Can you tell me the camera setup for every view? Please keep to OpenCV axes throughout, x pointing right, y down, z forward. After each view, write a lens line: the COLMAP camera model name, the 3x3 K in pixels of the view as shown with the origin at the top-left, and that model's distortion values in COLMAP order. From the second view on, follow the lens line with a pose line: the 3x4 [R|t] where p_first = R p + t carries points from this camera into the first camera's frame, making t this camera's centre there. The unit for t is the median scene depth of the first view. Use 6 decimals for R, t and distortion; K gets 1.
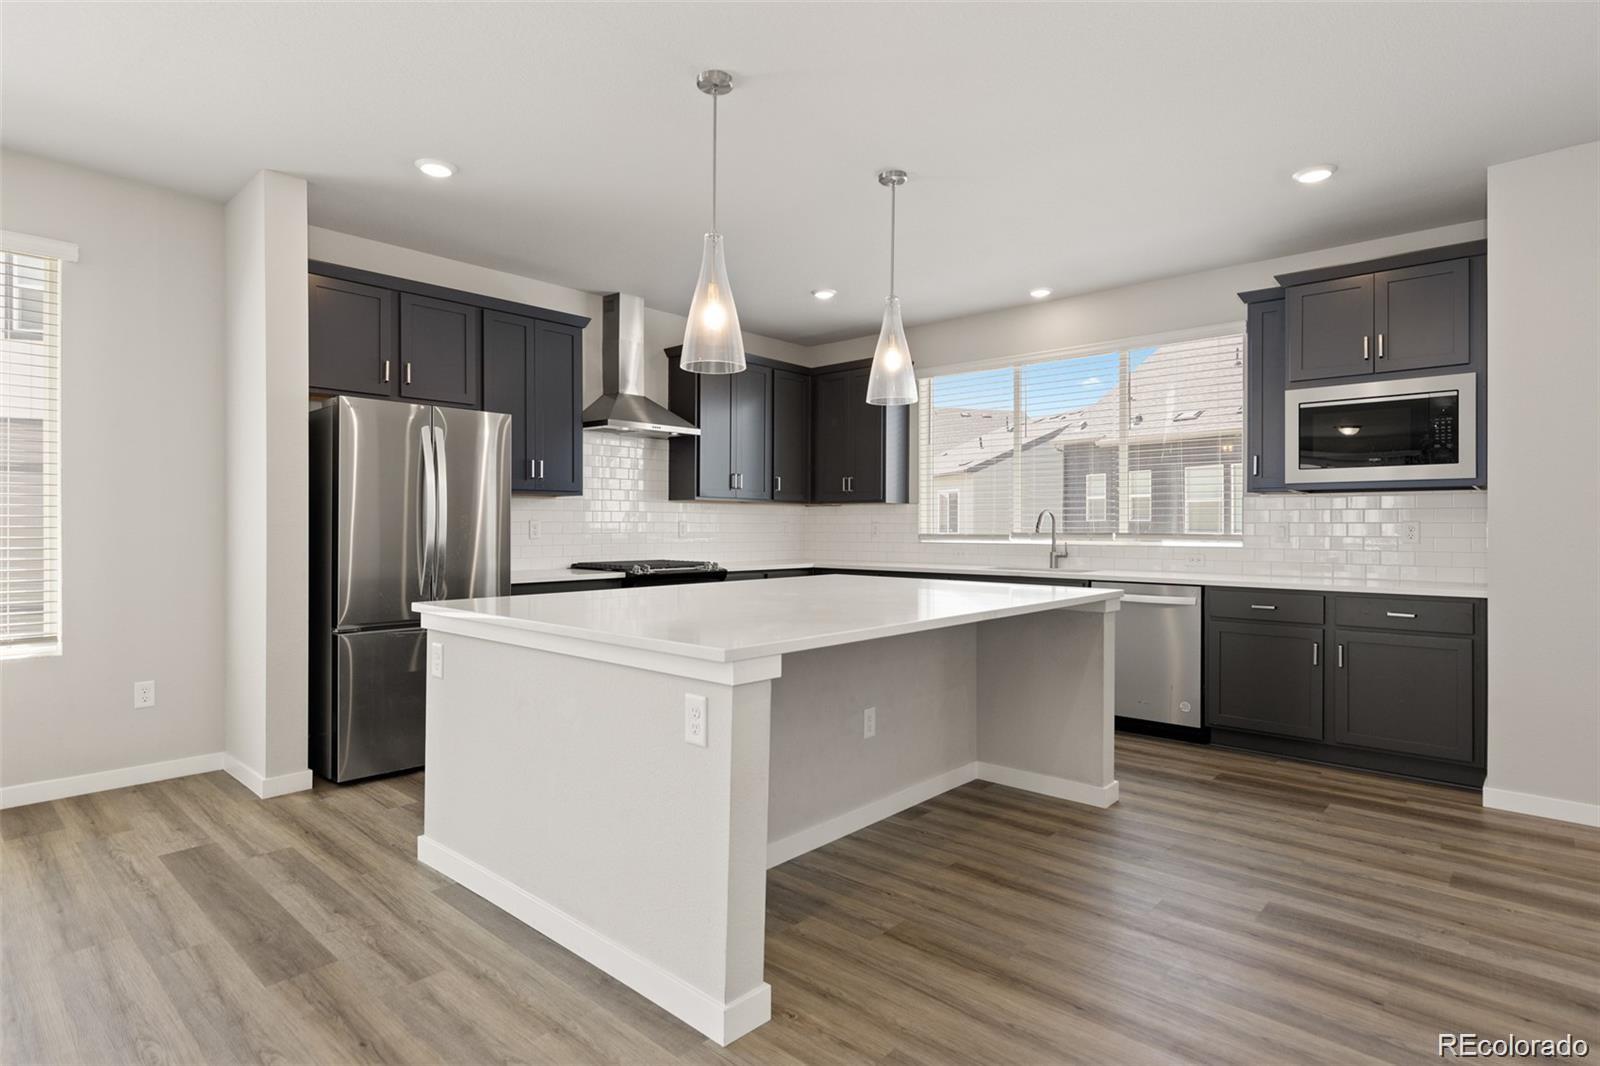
lens RADIAL K [[816.4, 0, 794.6], [0, 816.4, 525.3], [0, 0, 1]] dist [-0.001242, -0.000673]
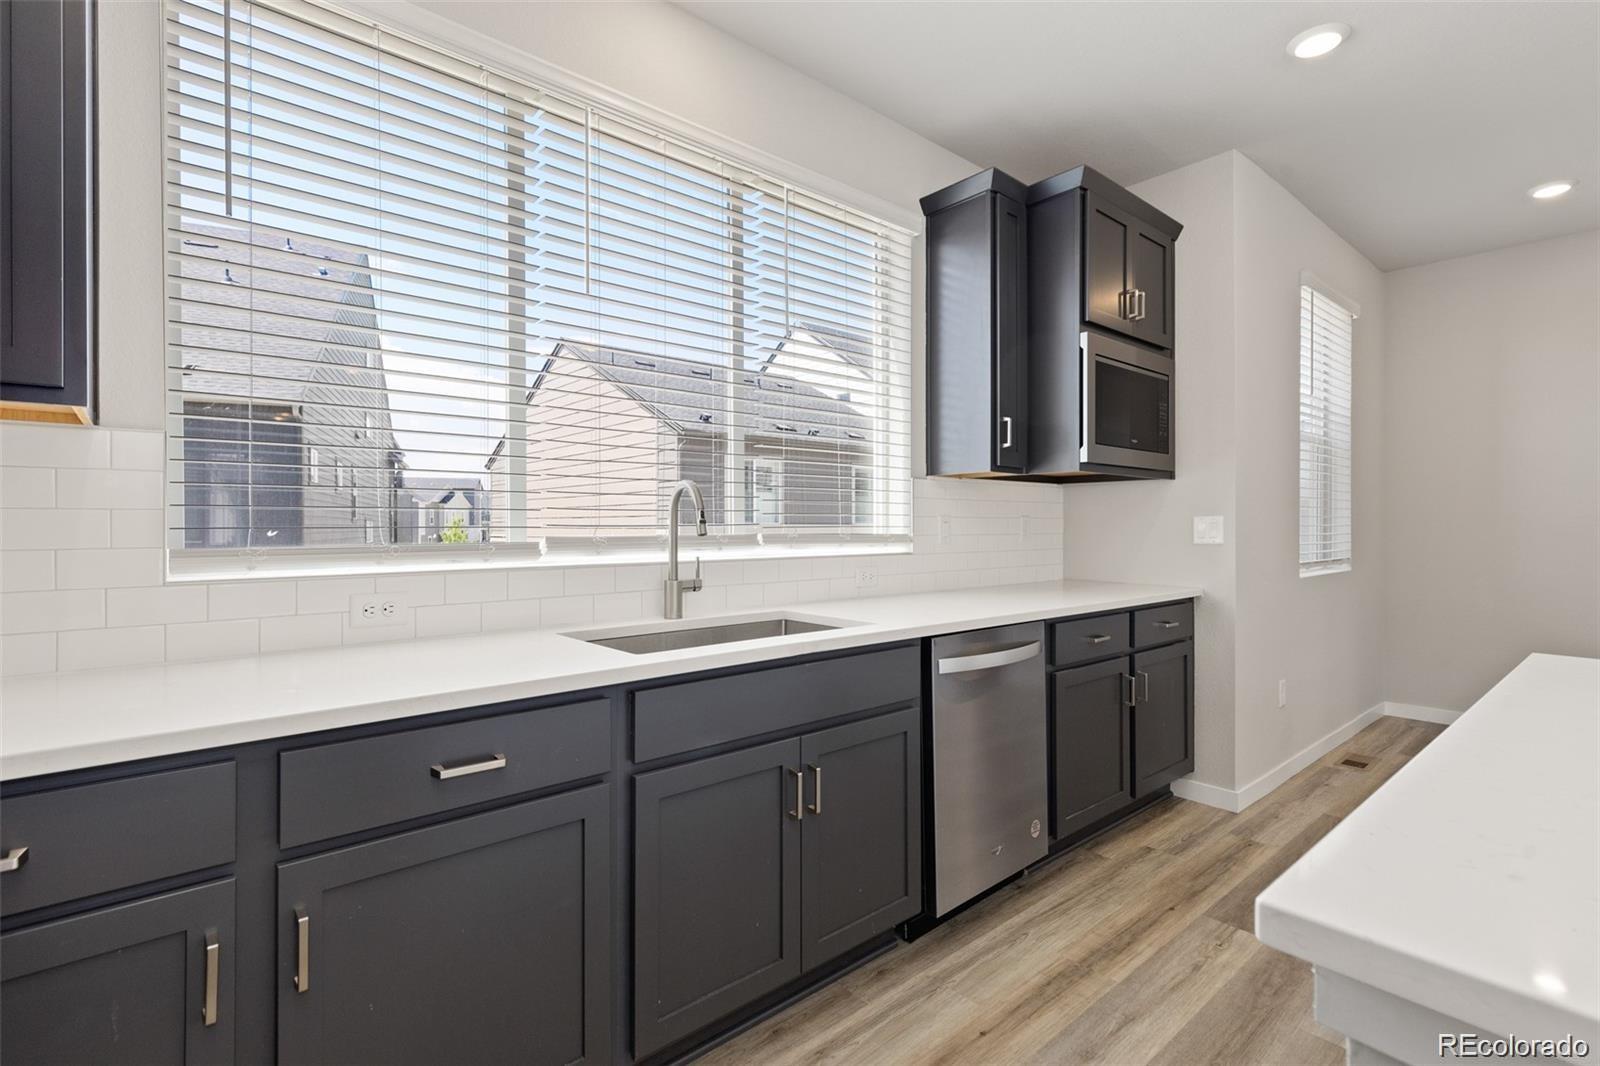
lens RADIAL K [[741.3, 0, 792.9], [0, 741.3, 527.6], [0, 0, 1]] dist [0.005813, 0.001217]
pose [[0.133316, -0.002586, 0.991070, -0.083641], [-0.002693, 0.999992, 0.002972, 0.005621], [-0.991070, -0.003066, 0.133308, 1.253529]]
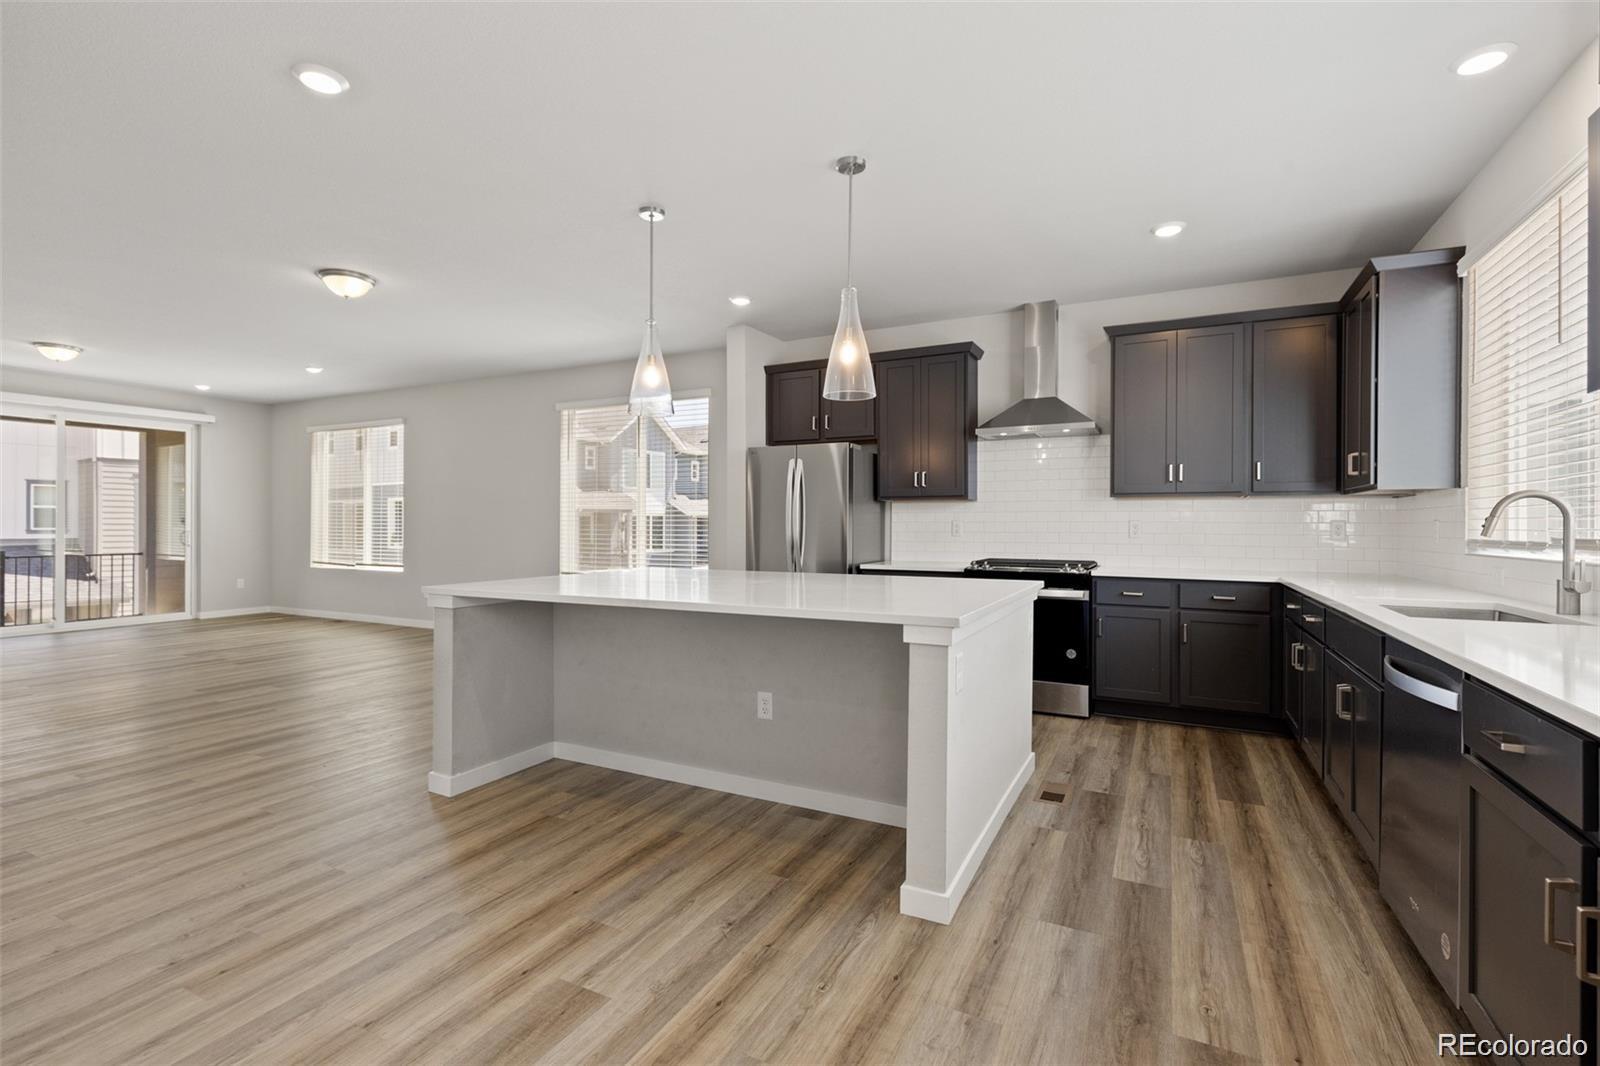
lens RADIAL K [[741.3, 0, 799.2], [0, 741.3, 523.5], [0, 0, 1]] dist [0.005813, 0.001217]
pose [[0.264430, -0.003918, -0.964397, 0.872052], [-0.000097, 0.999992, -0.004089, 0.003568], [0.964405, 0.001175, 0.264428, 0.648213]]
